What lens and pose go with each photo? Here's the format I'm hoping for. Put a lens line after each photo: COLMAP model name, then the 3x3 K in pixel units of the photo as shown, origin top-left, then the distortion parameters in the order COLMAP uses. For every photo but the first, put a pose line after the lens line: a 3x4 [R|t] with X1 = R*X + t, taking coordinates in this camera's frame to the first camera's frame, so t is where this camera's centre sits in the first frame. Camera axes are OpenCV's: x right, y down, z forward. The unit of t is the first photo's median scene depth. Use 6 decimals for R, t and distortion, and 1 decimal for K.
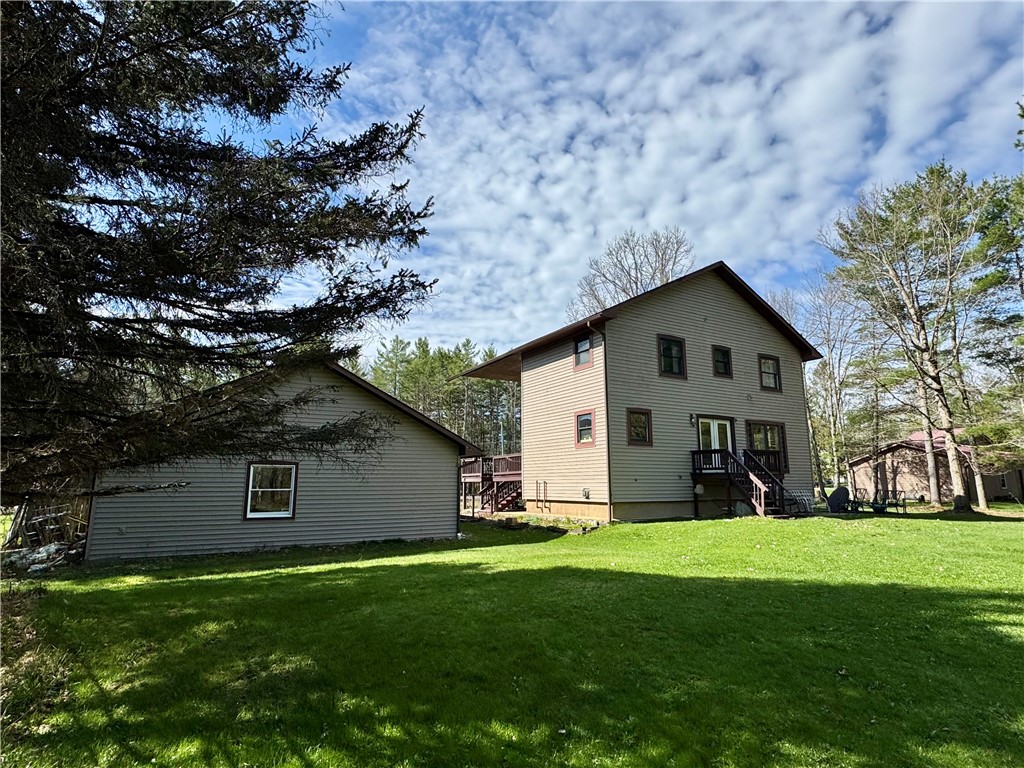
lens RADIAL K [[536.9, 0, 512.0], [0, 536.9, 384.0], [0, 0, 1]] dist [0.000276, -0.000037]
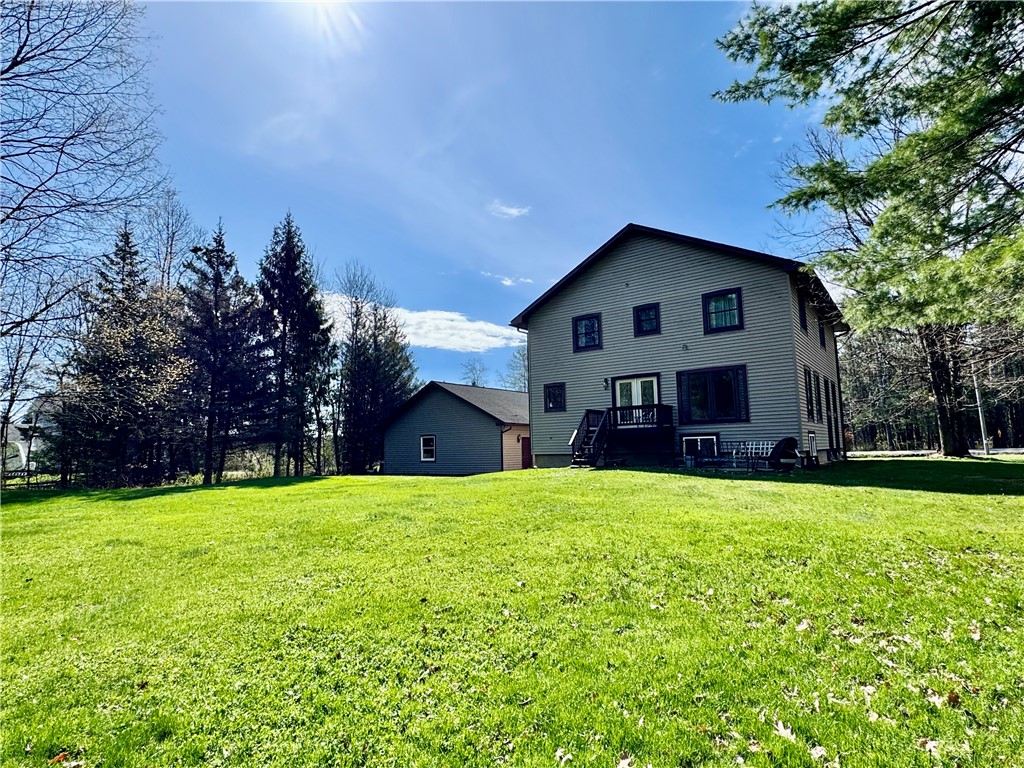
lens RADIAL K [[536.9, 0, 512.0], [0, 536.9, 384.0], [0, 0, 1]] dist [0.000276, -0.000037]
pose [[0.407044, -0.117012, -0.905883, 1.250047], [0.193219, 0.980348, -0.039811, 0.072344], [0.892738, -0.158829, 0.421653, 0.327518]]
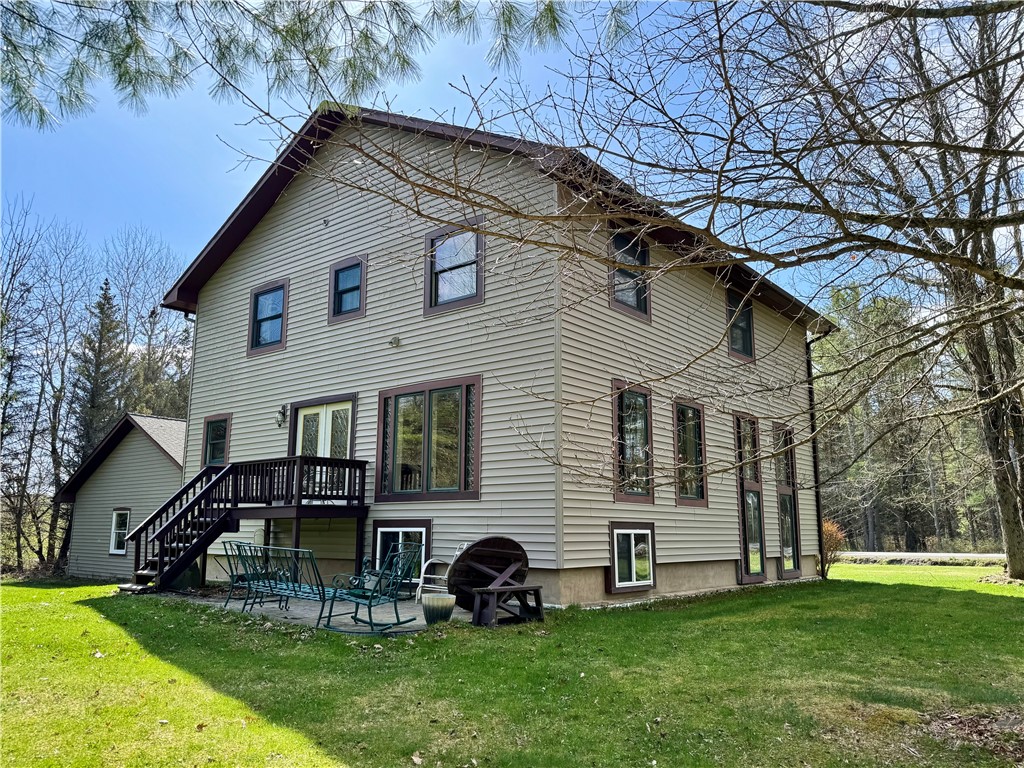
lens RADIAL K [[758.4, 0, 512.0], [0, 758.4, 384.0], [0, 0, 1]] dist [0.156732, -0.262546]
pose [[0.362020, -0.170229, -0.916495, 1.152173], [0.165466, 0.979306, -0.116536, 0.165739], [0.917367, -0.109461, 0.382696, 0.885161]]
